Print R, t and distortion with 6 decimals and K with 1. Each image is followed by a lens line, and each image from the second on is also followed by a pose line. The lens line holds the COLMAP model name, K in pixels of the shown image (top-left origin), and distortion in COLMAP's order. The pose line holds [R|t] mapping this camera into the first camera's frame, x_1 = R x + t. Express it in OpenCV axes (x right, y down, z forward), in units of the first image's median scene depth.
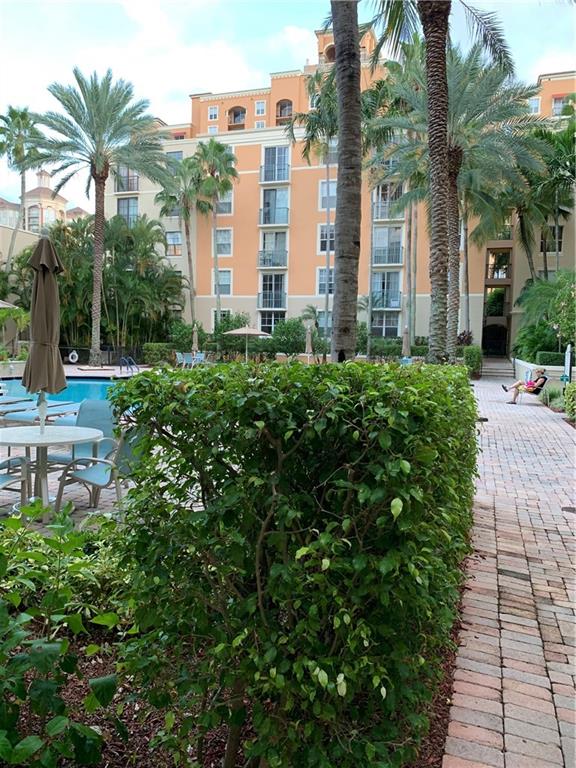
lens RADIAL K [[581.1, 0, 288.0], [0, 581.1, 384.0], [0, 0, 1]] dist [0.026300, -0.000927]
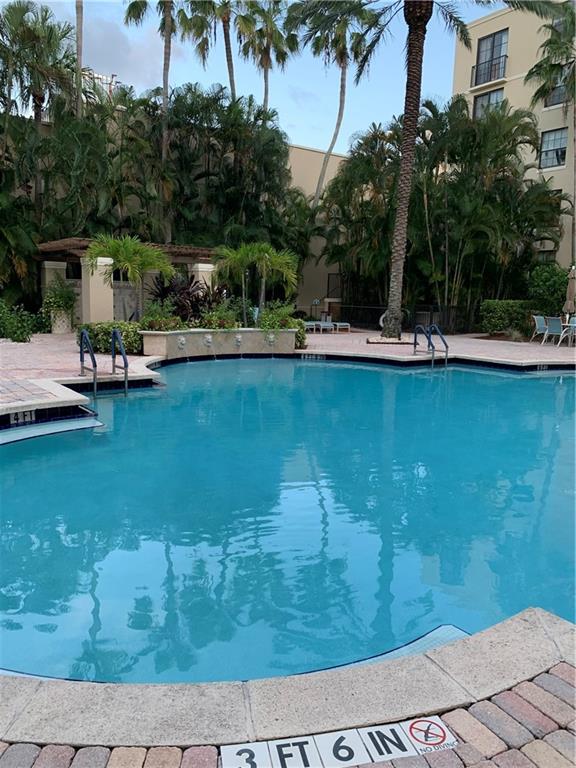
lens RADIAL K [[581.1, 0, 288.0], [0, 581.1, 384.0], [0, 0, 1]] dist [0.026300, -0.000927]
pose [[0.812030, 0.082617, -0.577738, -0.038831], [-0.042341, 0.995661, 0.082869, -0.020202], [0.582078, -0.042830, 0.812004, 0.312281]]
